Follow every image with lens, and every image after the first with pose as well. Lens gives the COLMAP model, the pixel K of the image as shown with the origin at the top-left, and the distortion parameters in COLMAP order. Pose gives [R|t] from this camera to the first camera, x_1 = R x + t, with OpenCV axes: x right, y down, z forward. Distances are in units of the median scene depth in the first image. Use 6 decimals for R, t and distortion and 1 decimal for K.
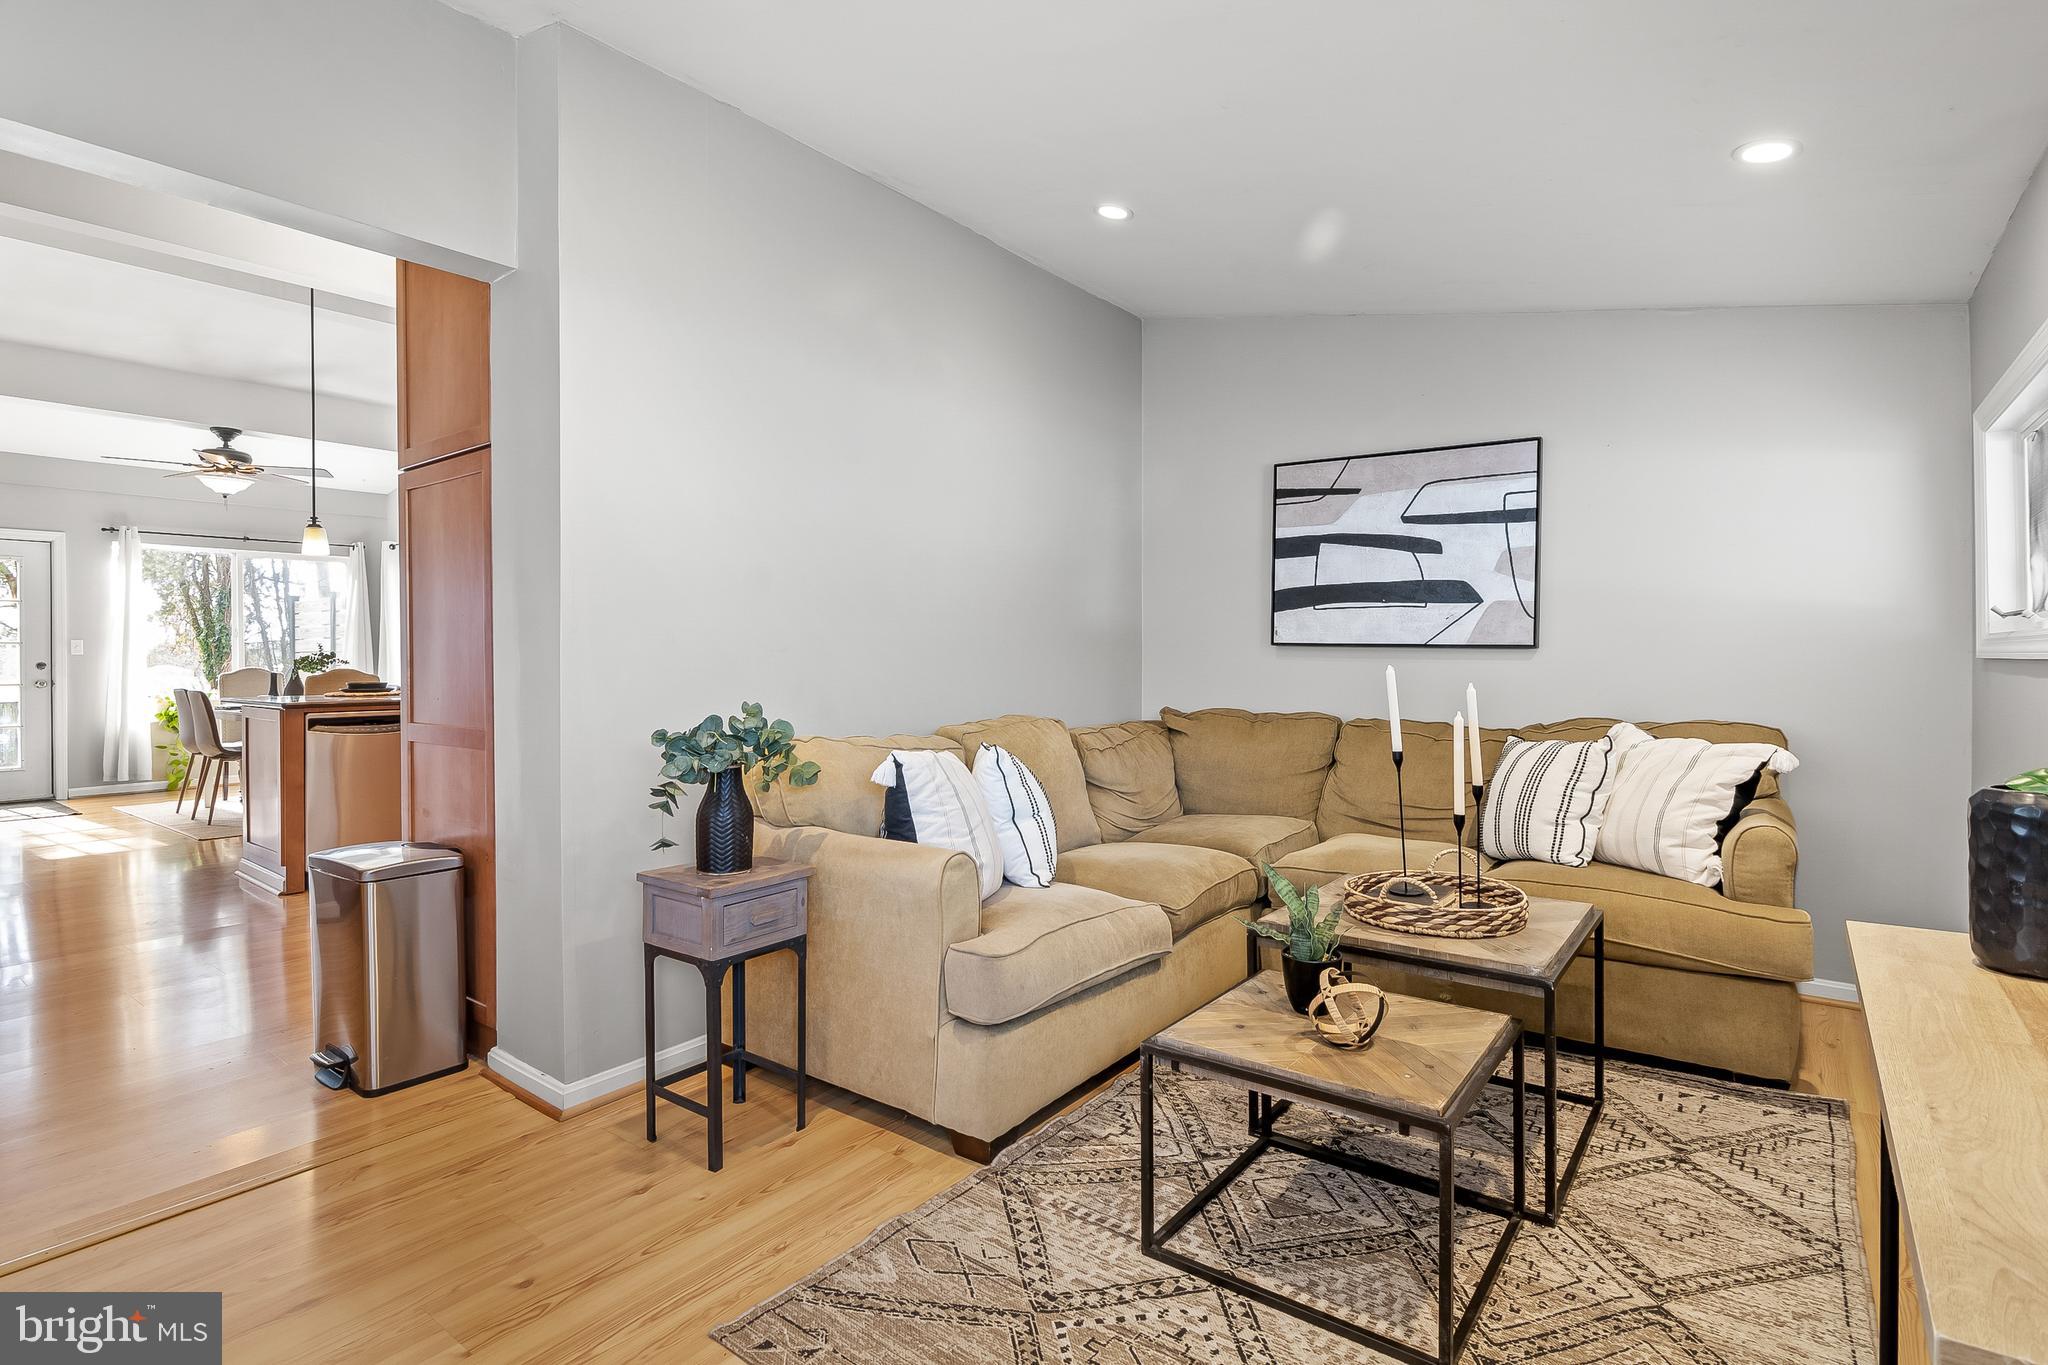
lens RADIAL K [[999.8, 0, 1037.0], [0, 999.8, 668.9], [0, 0, 1]] dist [-0.002601, -0.004394]
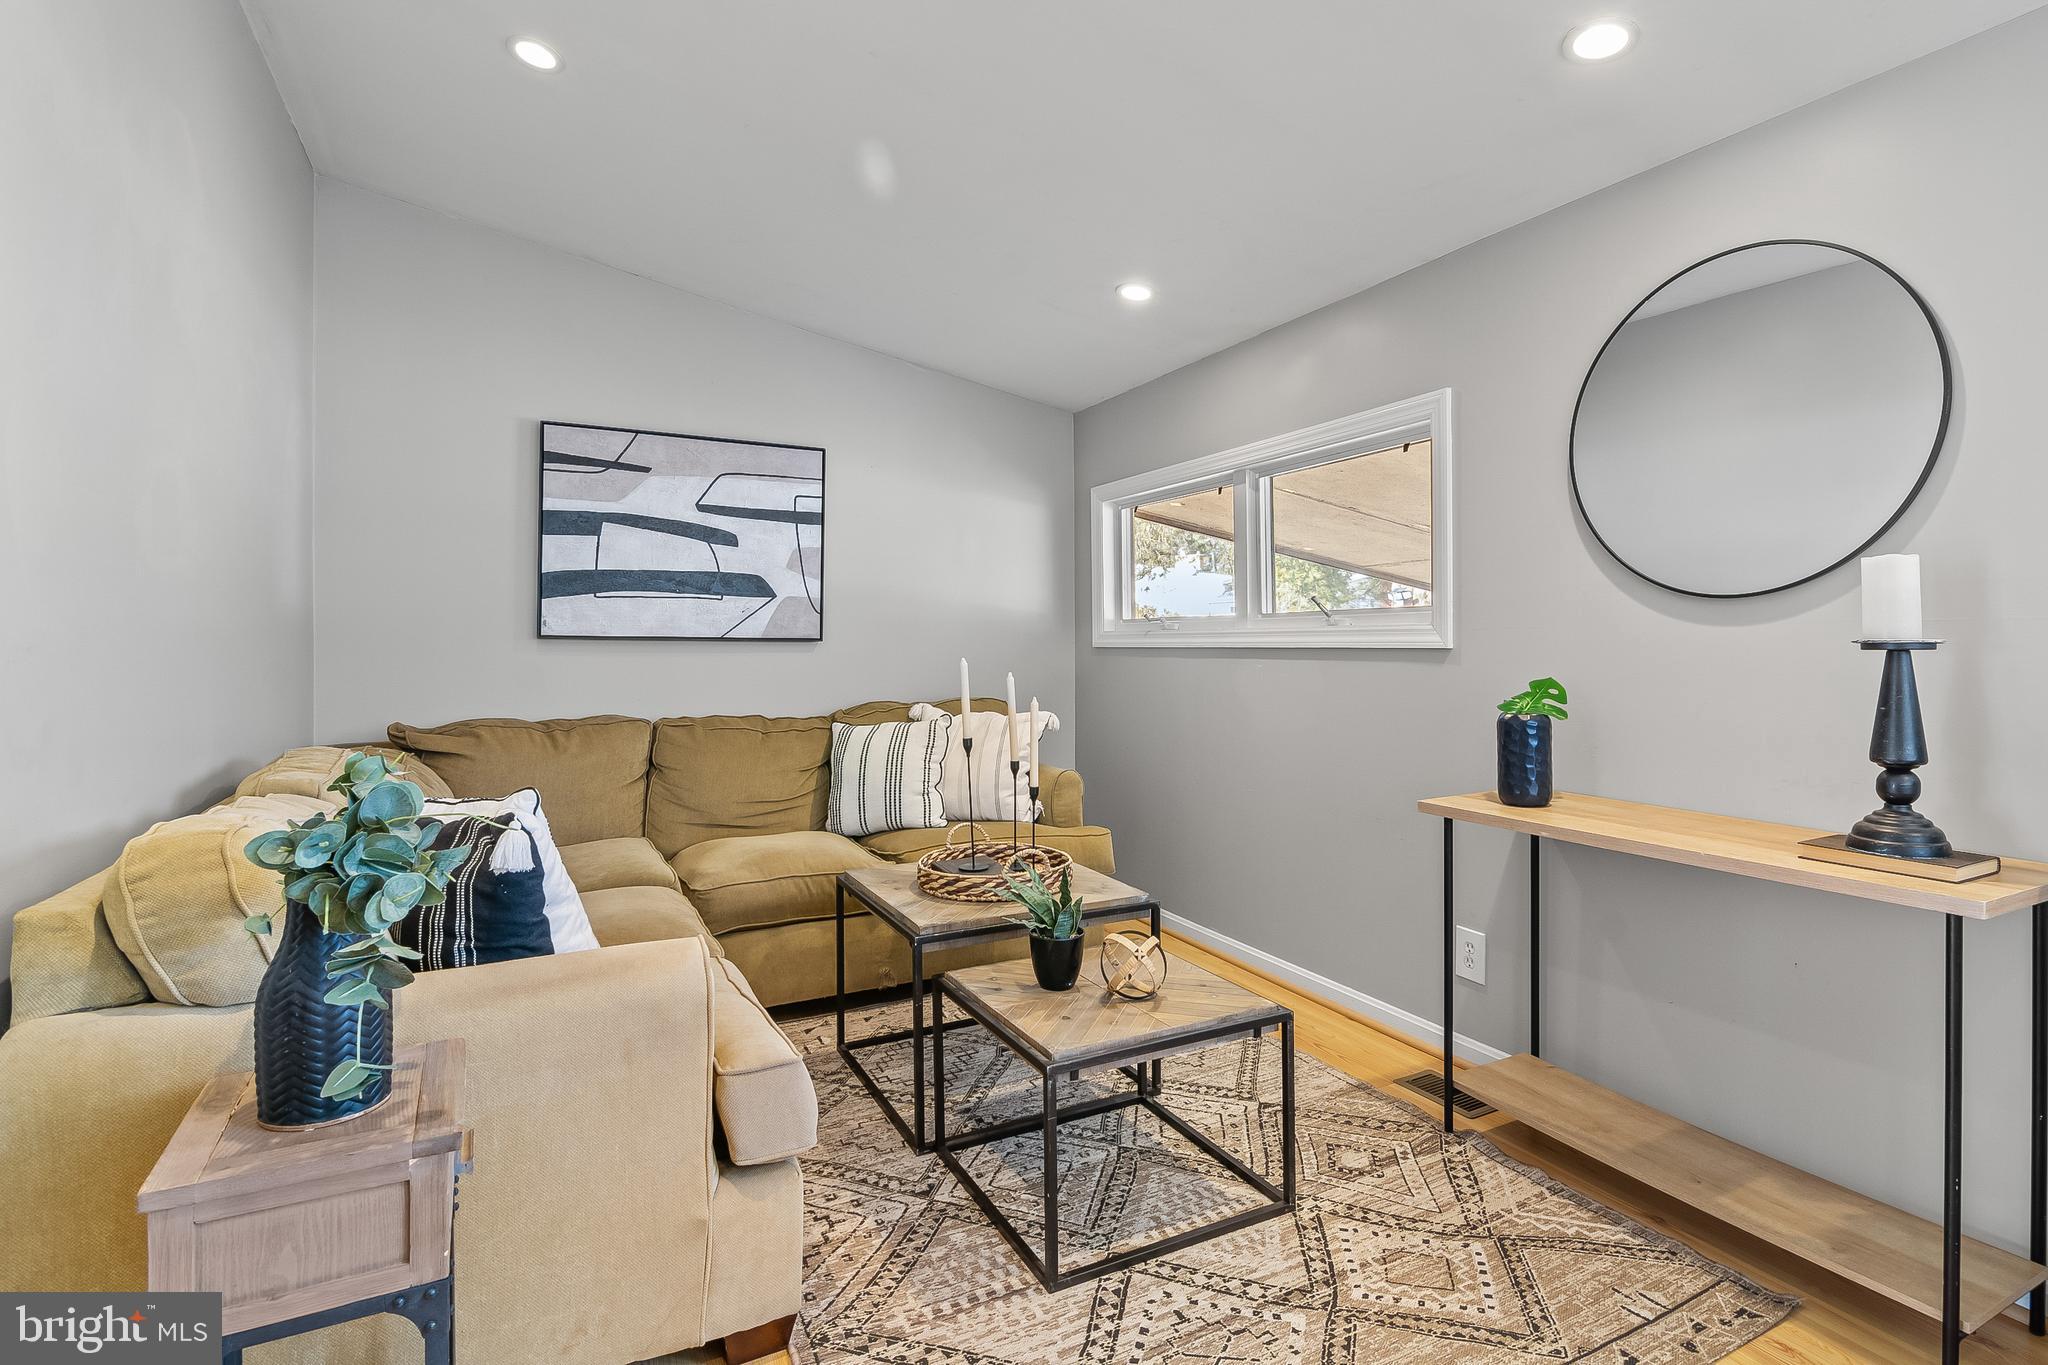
lens RADIAL K [[999.8, 0, 1043.1], [0, 999.8, 651.4], [0, 0, 1]] dist [-0.002601, -0.004394]
pose [[0.441634, -0.010929, 0.897129, -0.374231], [0.020055, 0.999796, 0.002307, -0.007455], [-0.896971, 0.016973, 0.441763, 0.301974]]
